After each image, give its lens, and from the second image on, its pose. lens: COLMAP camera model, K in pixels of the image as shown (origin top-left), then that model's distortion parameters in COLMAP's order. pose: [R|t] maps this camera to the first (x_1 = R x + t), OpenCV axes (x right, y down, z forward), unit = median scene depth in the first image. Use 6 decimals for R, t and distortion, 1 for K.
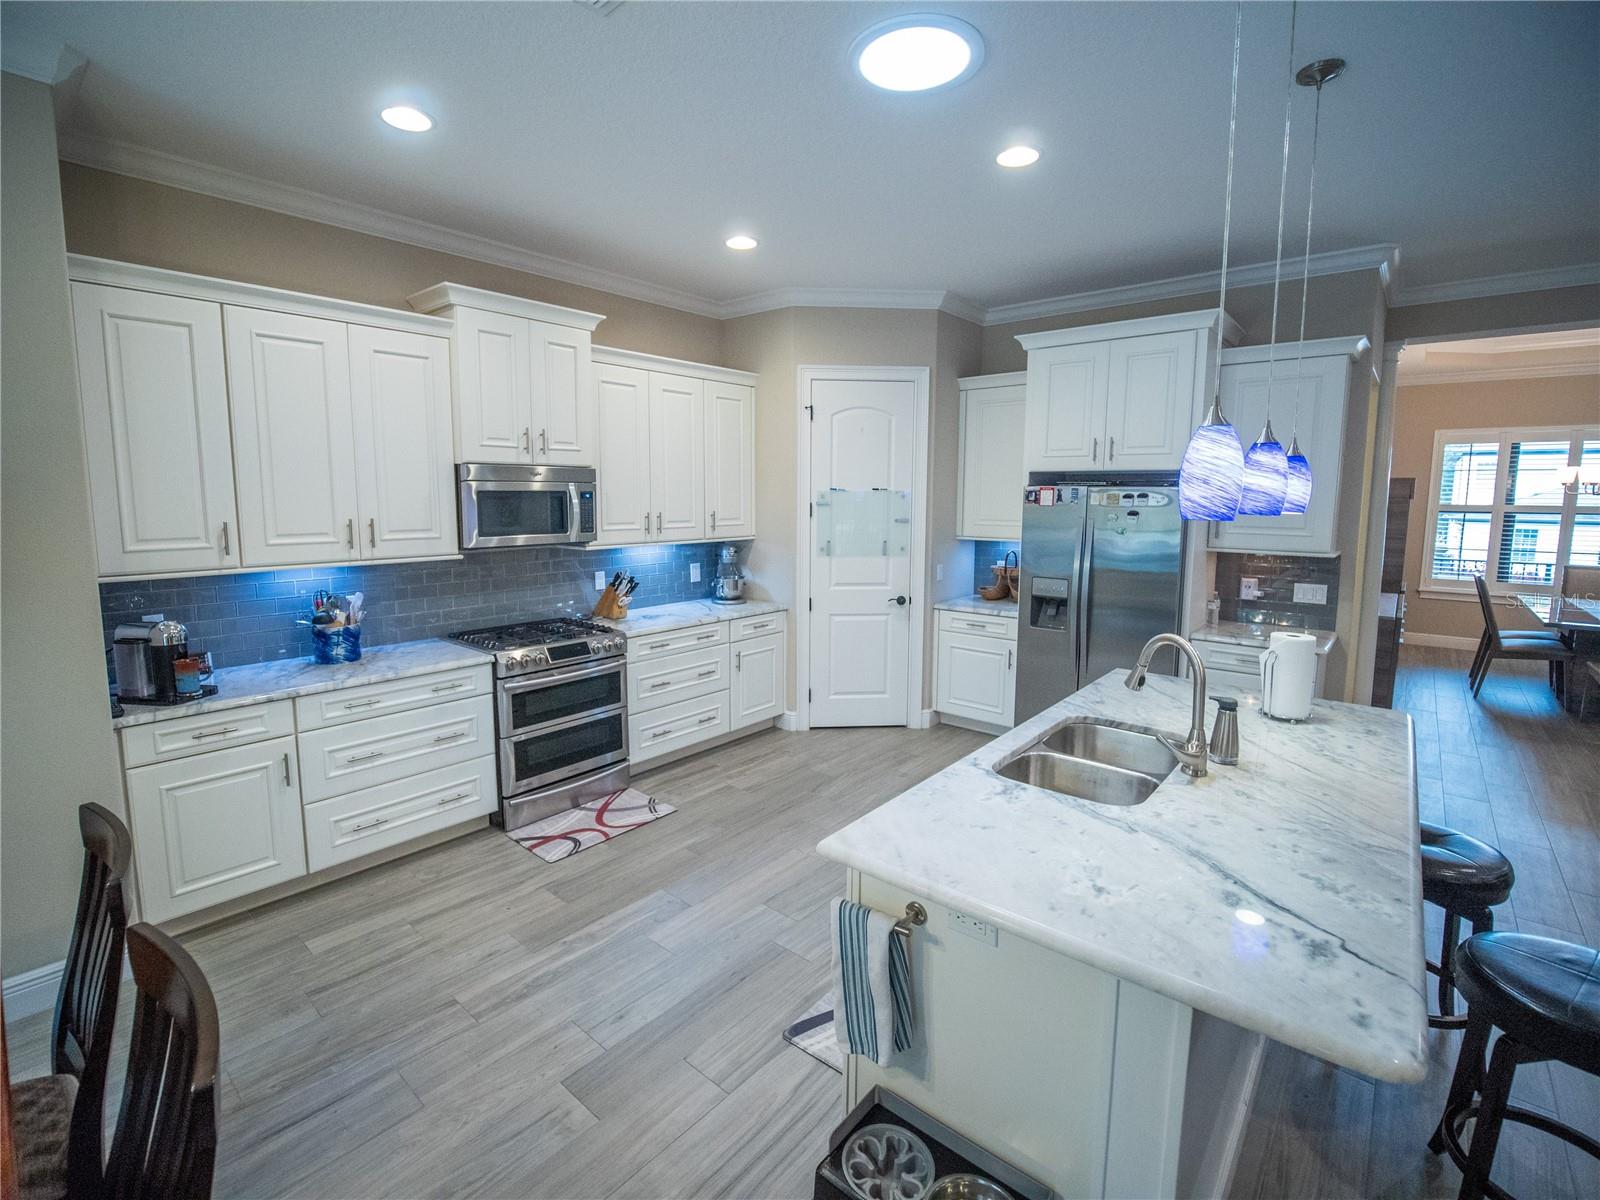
lens RADIAL K [[721.5, 0, 789.9], [0, 721.5, 578.7], [0, 0, 1]] dist [-0.018913, -0.001046]
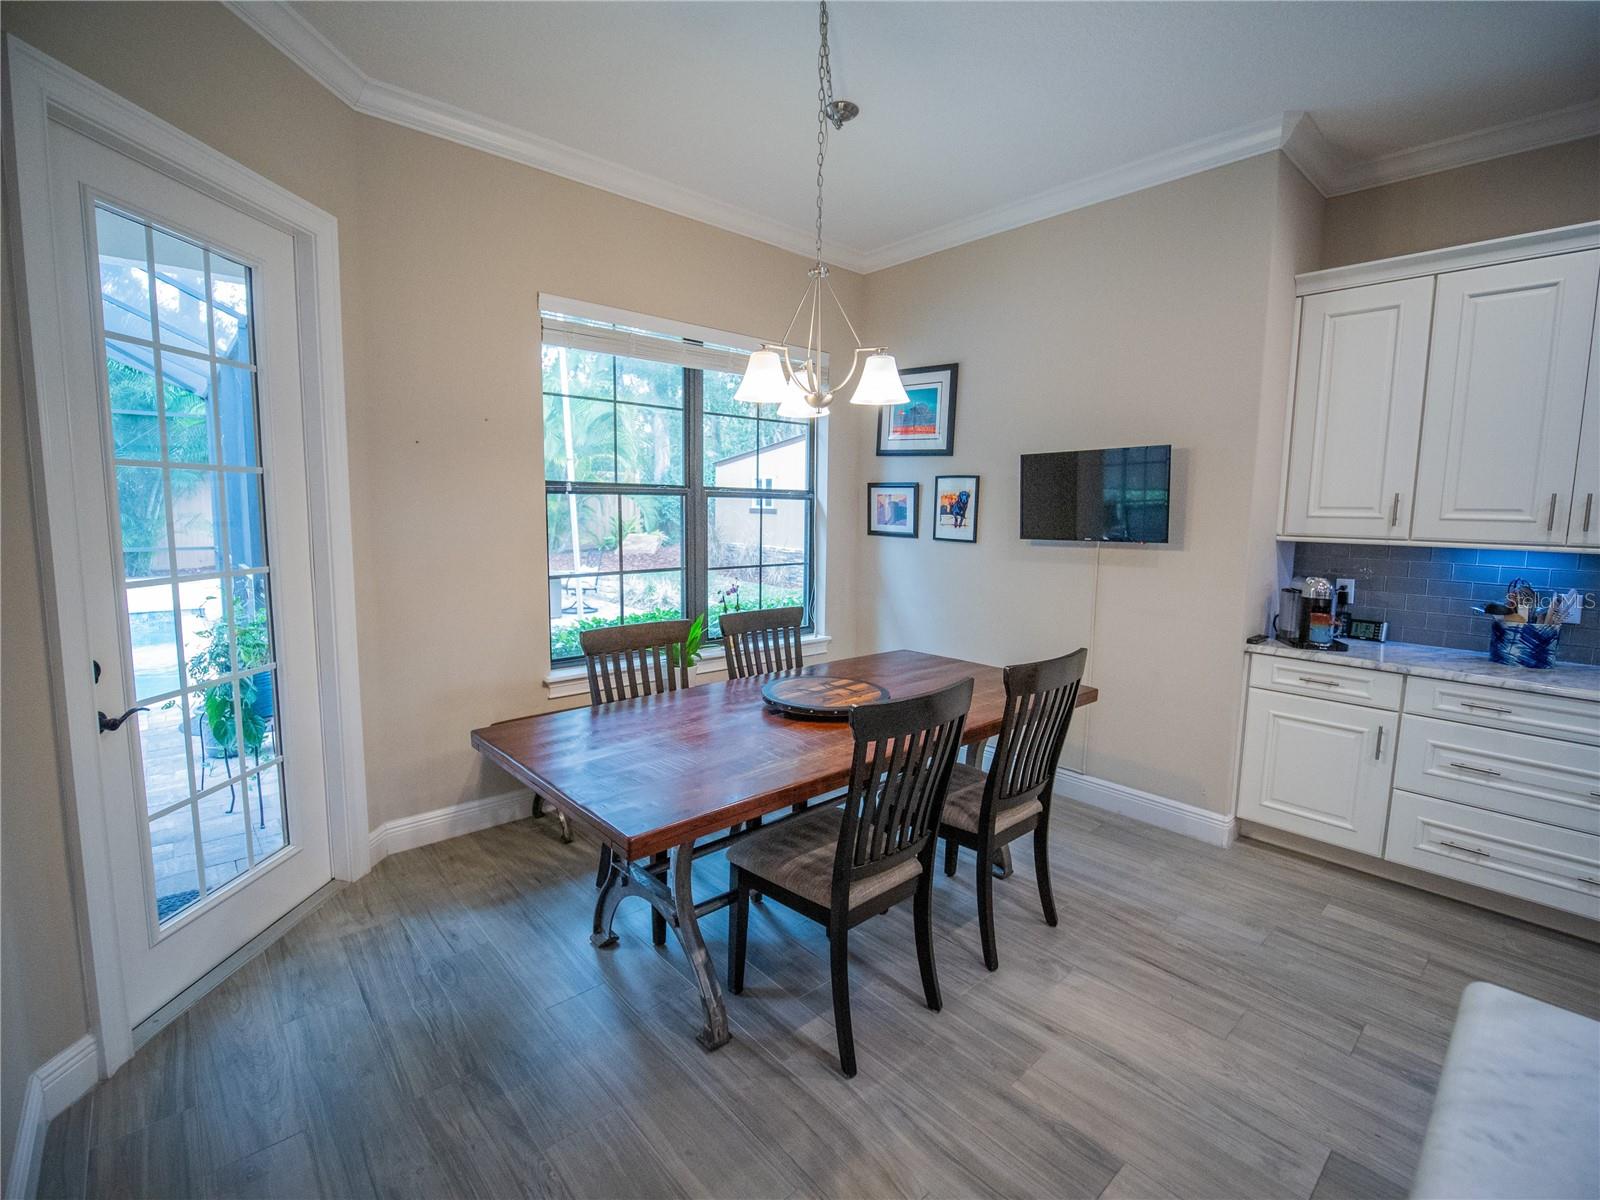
lens RADIAL K [[729.1, 0, 795.6], [0, 729.1, 588.6], [0, 0, 1]] dist [-0.018391, -0.000120]
pose [[-0.126799, 0.106162, -0.986231, 0.266253], [-0.131418, 0.983694, 0.122785, 0.031736], [0.983184, 0.145177, -0.110780, 0.216461]]
